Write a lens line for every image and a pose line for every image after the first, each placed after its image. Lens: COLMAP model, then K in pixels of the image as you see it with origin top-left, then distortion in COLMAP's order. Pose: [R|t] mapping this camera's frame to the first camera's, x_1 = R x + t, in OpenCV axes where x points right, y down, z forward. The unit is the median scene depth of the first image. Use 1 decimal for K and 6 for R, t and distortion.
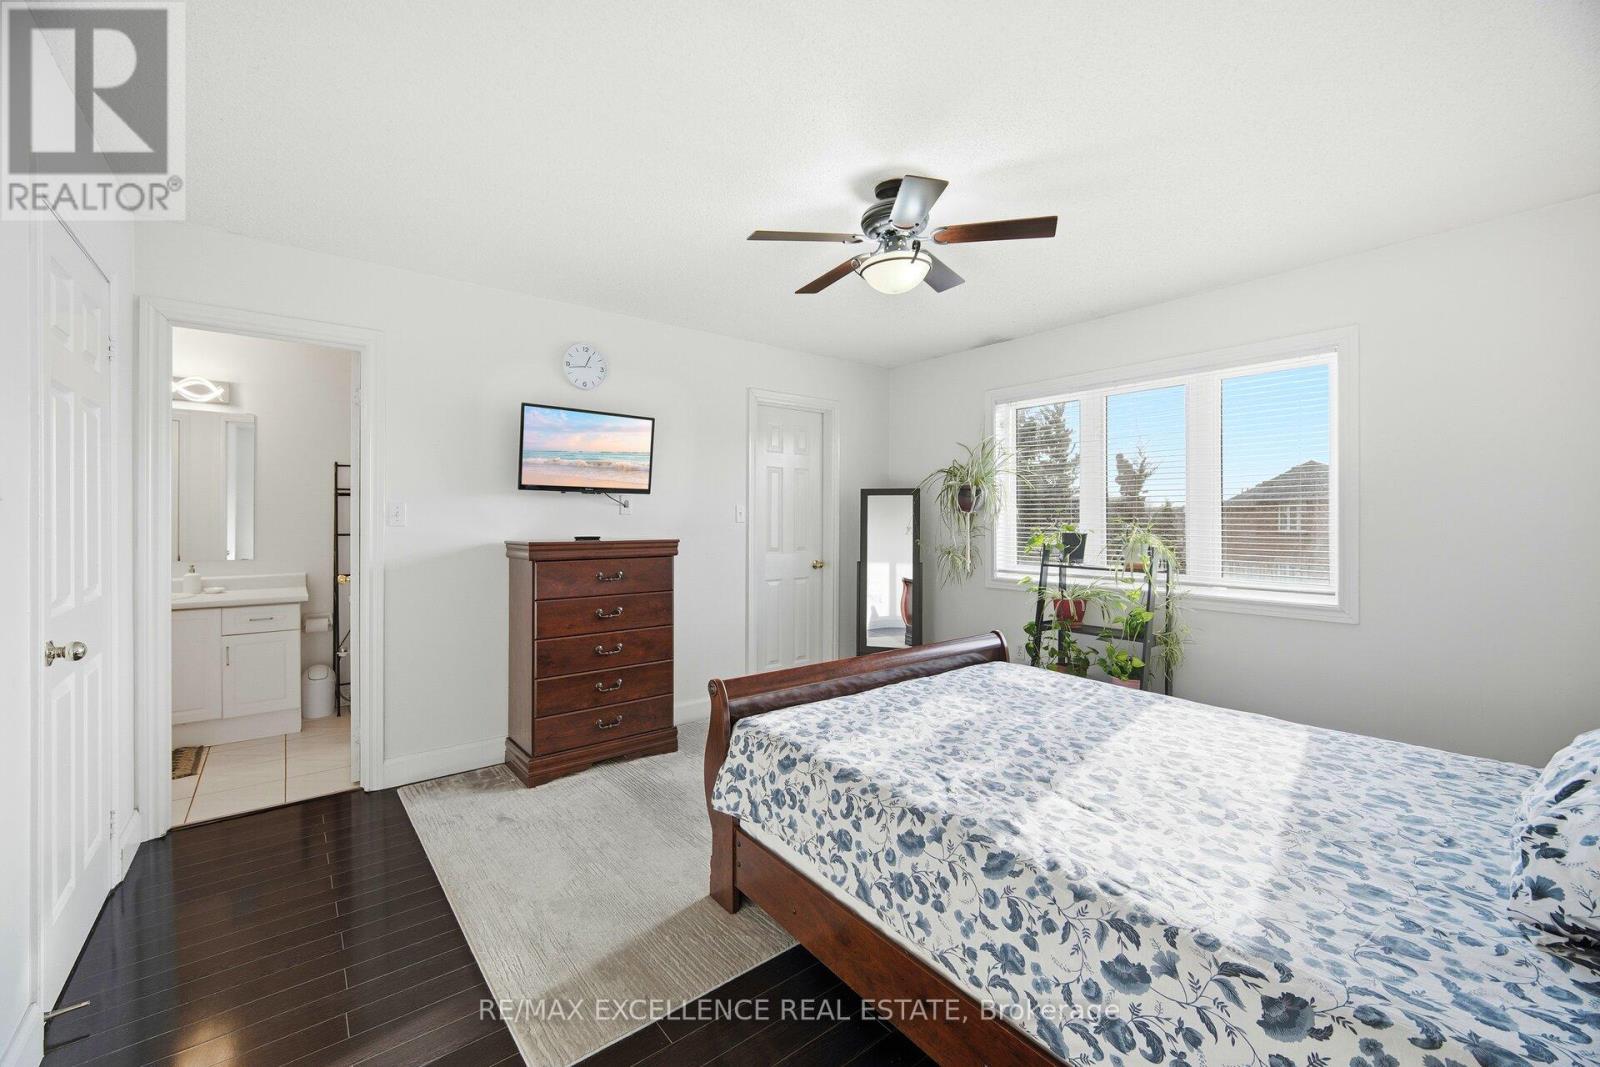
lens RADIAL K [[652.5, 0, 788.9], [0, 652.5, 523.8], [0, 0, 1]] dist [-0.004069, -0.000215]
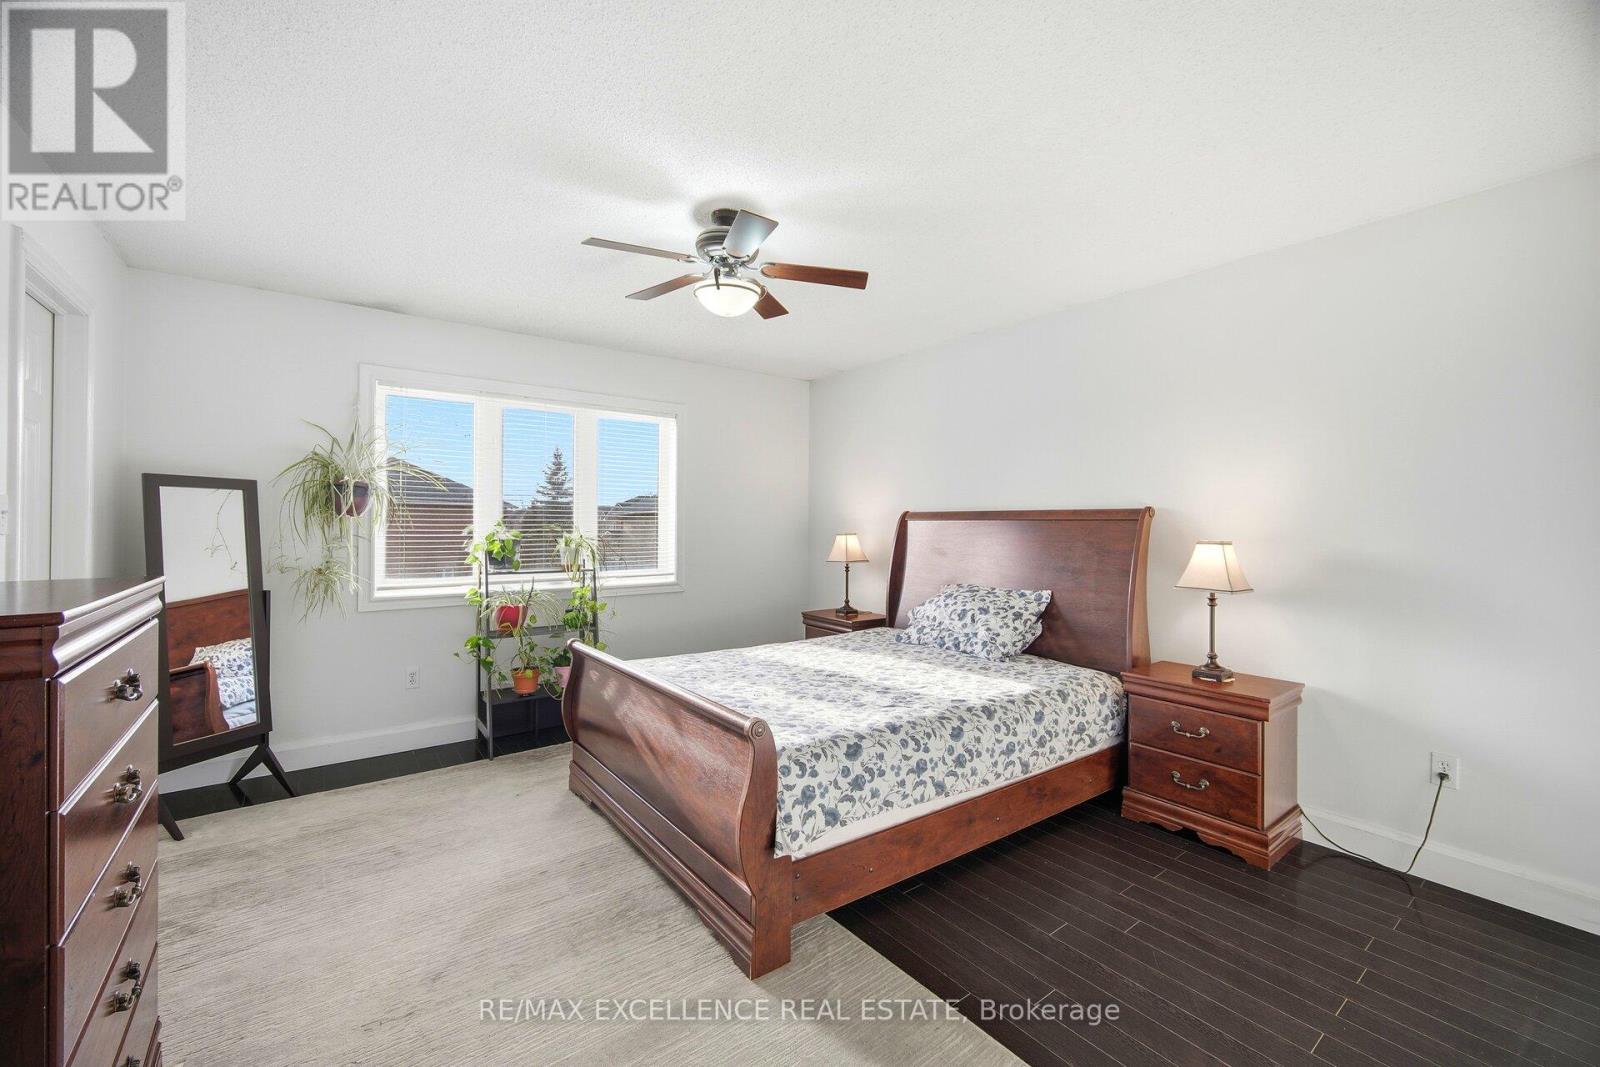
lens RADIAL K [[652.5, 0, 792.3], [0, 652.5, 527.8], [0, 0, 1]] dist [-0.004069, -0.000215]
pose [[0.022030, -0.007764, 0.999727, -1.084990], [0.007007, 0.999946, 0.007611, -0.017714], [-0.999733, 0.006838, 0.022083, 1.056642]]
